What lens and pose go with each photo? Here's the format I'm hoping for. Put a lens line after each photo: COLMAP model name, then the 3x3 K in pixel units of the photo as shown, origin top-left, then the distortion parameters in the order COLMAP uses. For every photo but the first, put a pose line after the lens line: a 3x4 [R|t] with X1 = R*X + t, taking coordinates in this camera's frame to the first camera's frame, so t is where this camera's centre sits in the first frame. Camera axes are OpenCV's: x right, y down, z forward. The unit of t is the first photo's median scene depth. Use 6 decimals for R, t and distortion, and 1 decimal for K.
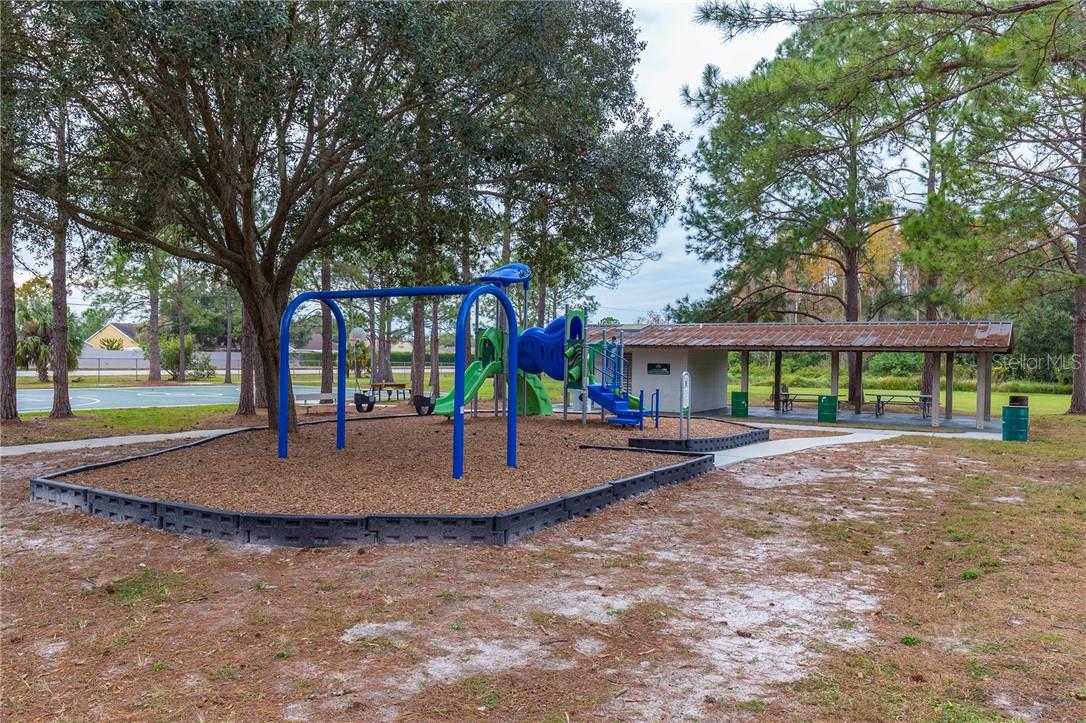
lens RADIAL K [[785.1, 0, 541.9], [0, 785.1, 370.6], [0, 0, 1]] dist [-0.001310, 0.000250]
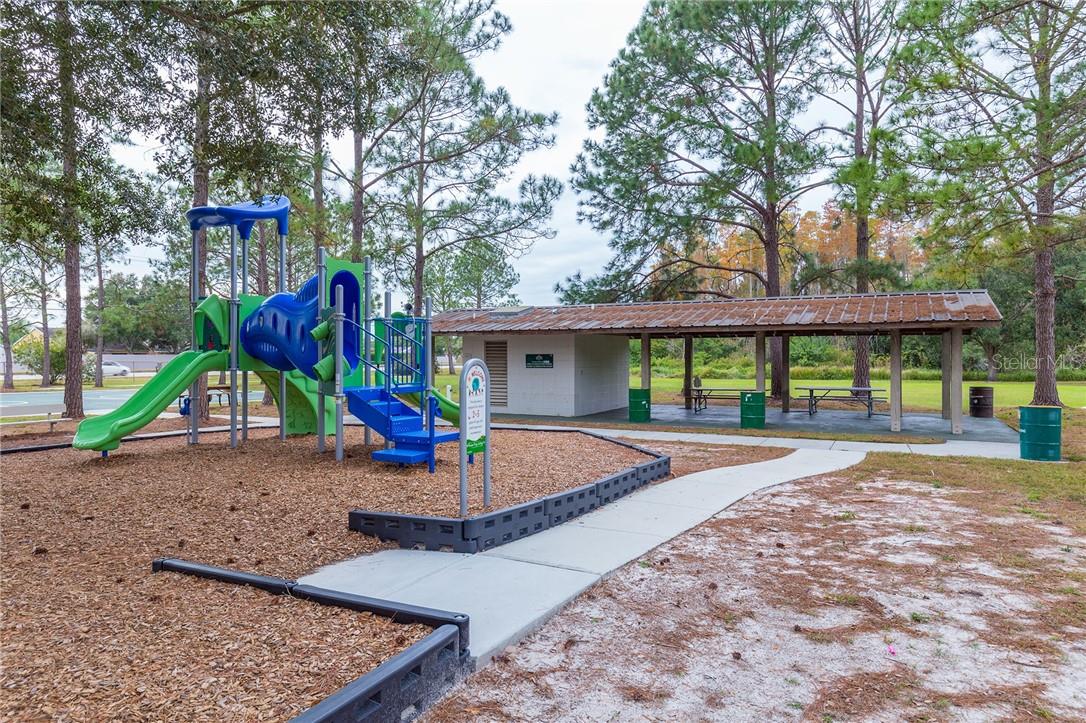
lens RADIAL K [[691.1, 0, 543.0], [0, 691.1, 361.5], [0, 0, 1]] dist [0.001778, 0.000164]
pose [[0.996718, -0.017650, 0.079004, 0.095545], [0.018272, 0.999807, -0.007155, 0.003176], [-0.078862, 0.008575, 0.996849, 0.302935]]
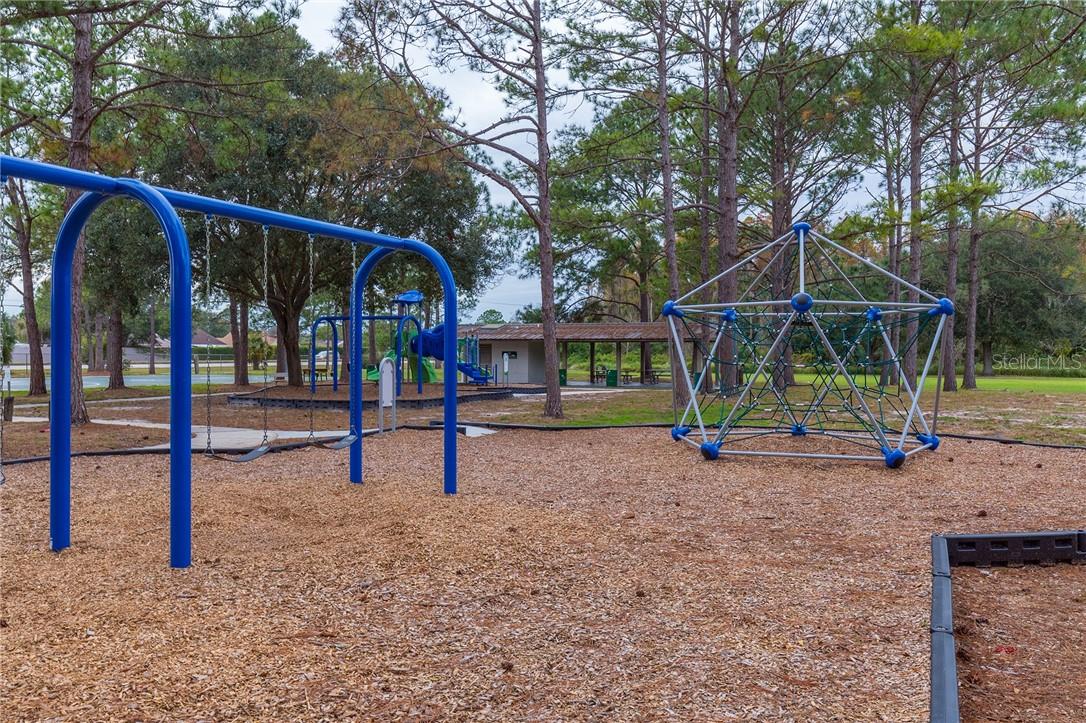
lens RADIAL K [[812.3, 0, 543.0], [0, 812.3, 361.5], [0, 0, 1]] dist [0.003849, 0.005891]
pose [[0.989511, -0.011755, 0.143977, -0.008745], [0.012061, 0.999926, -0.001251, 0.012543], [-0.143951, 0.002974, 0.989580, -0.508958]]
